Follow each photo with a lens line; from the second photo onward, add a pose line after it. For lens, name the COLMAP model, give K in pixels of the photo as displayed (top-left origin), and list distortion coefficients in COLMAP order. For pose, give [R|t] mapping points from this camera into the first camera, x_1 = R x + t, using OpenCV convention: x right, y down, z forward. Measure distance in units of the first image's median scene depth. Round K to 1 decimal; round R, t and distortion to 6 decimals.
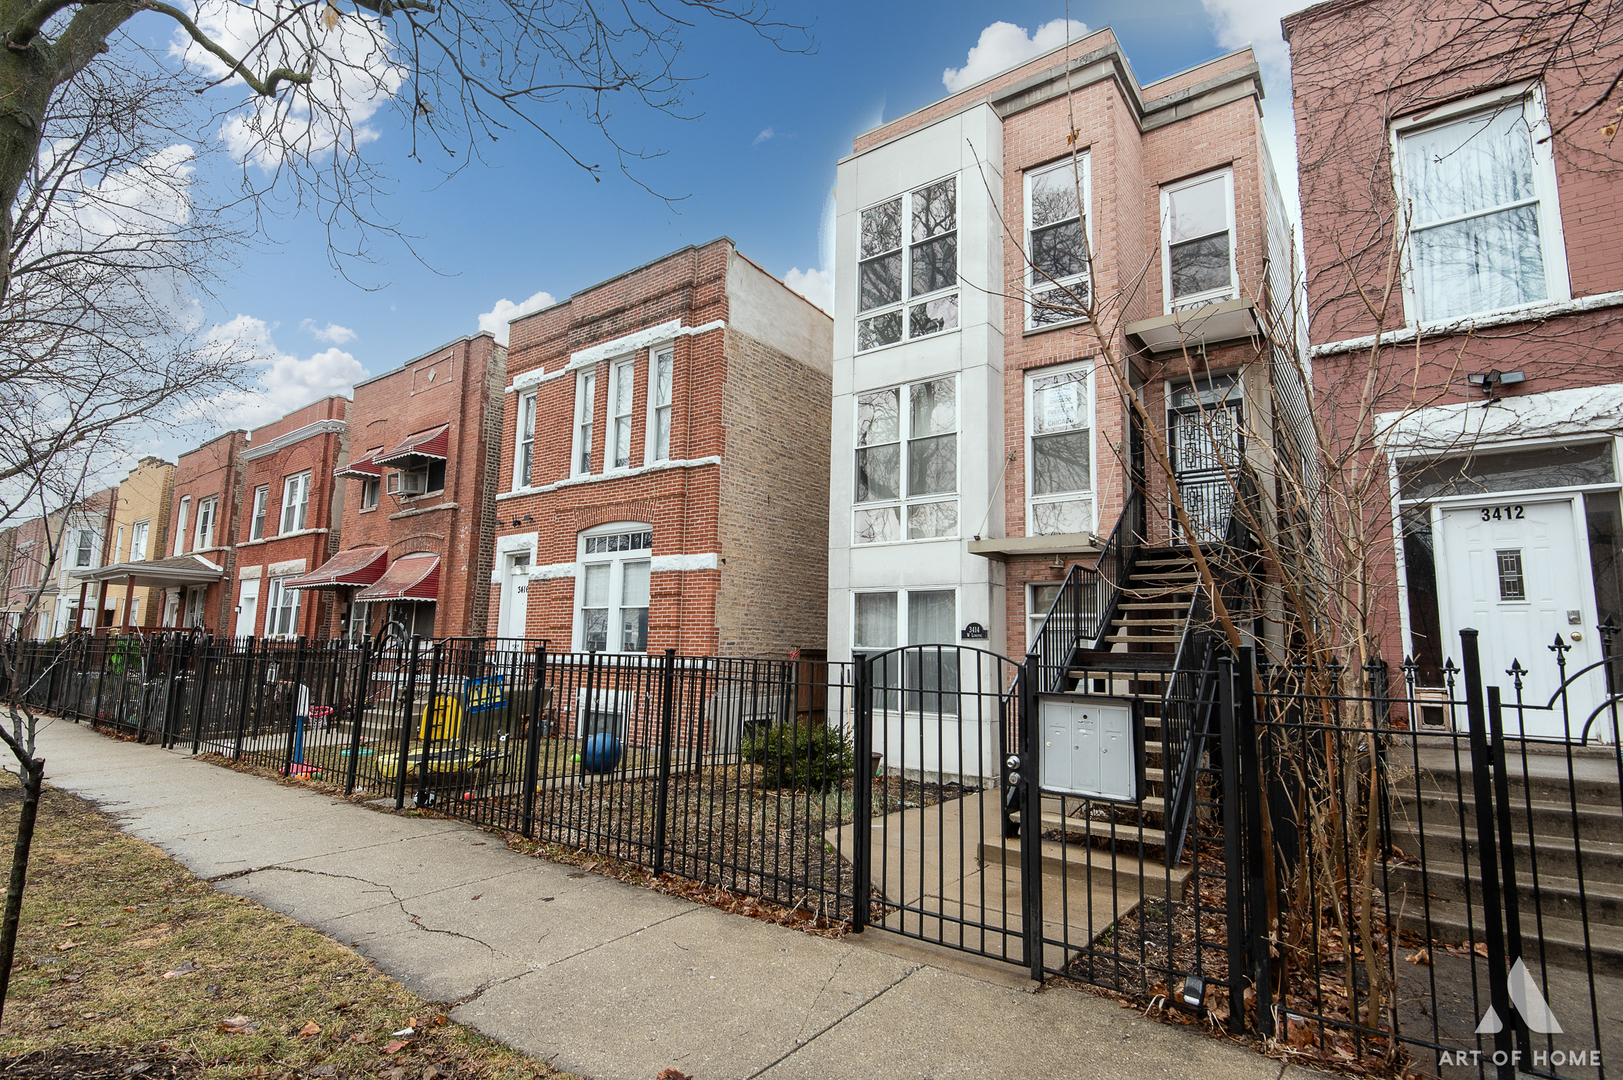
lens RADIAL K [[835.3, 0, 811.0], [0, 835.3, 538.2], [0, 0, 1]] dist [-0.003025, -0.001475]
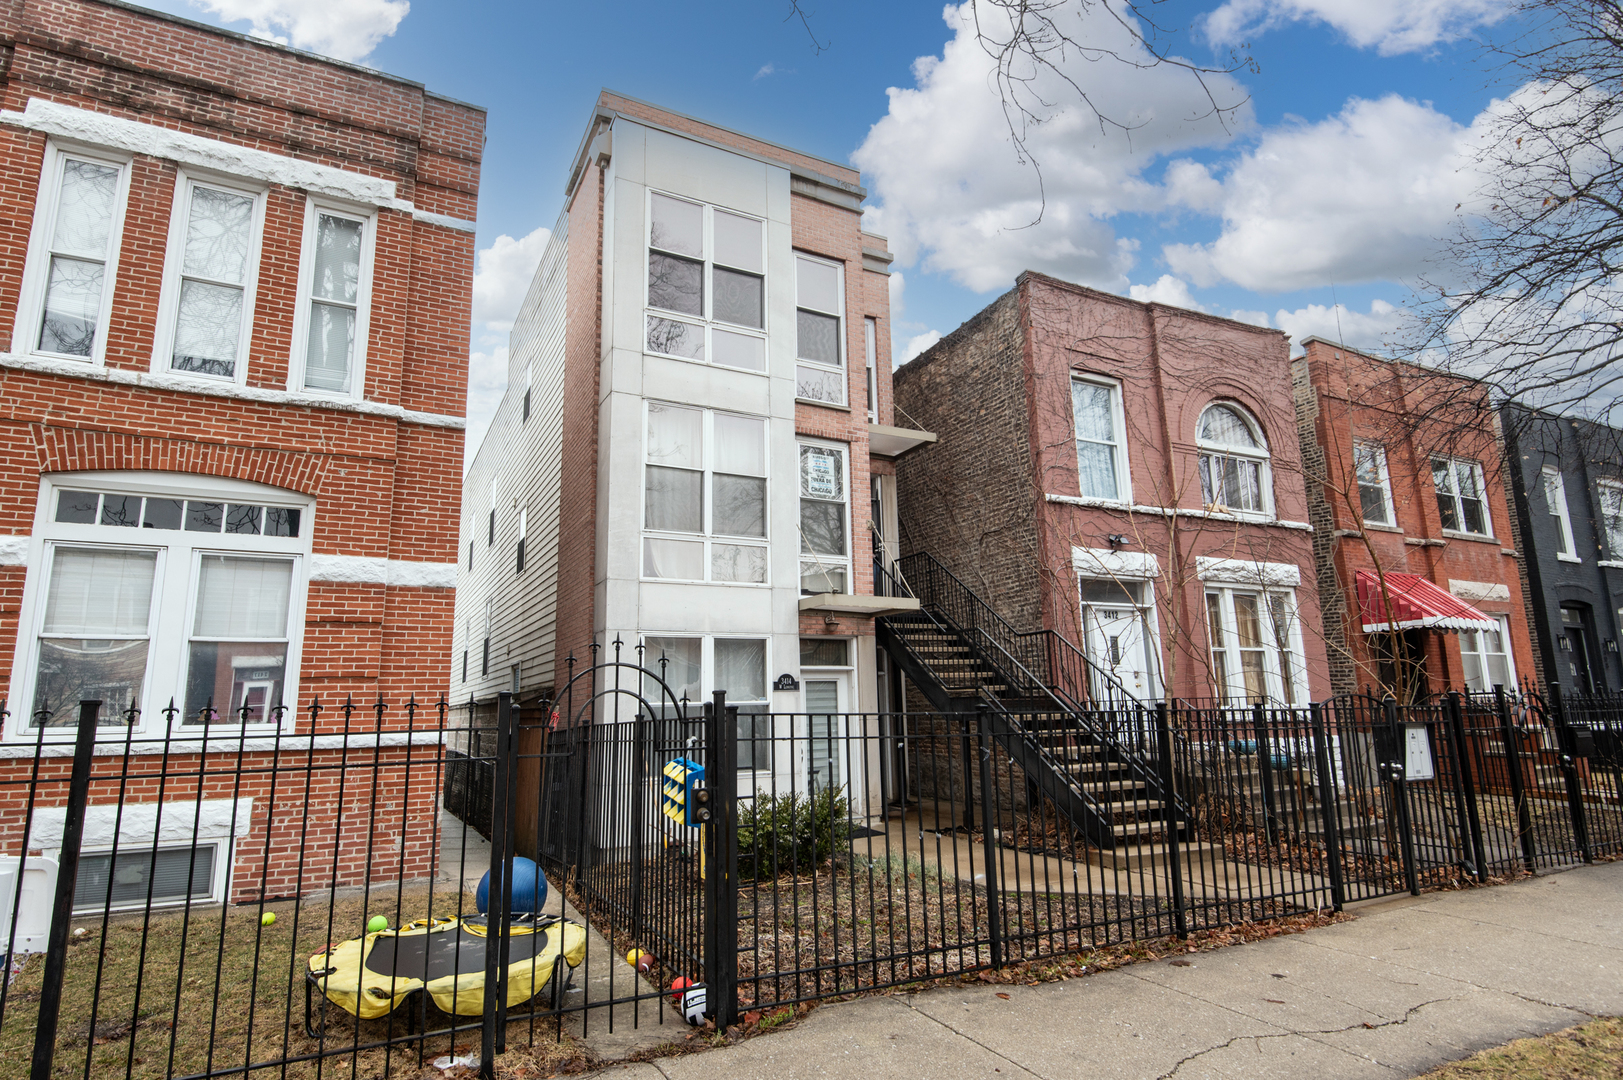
lens RADIAL K [[862.2, 0, 811.2], [0, 862.2, 544.3], [0, 0, 1]] dist [-0.006819, -0.003773]
pose [[0.404335, 0.147575, 0.902626, -0.601101], [-0.096155, 0.988287, -0.118507, 0.054173], [-0.909542, -0.038876, 0.413789, 0.459542]]
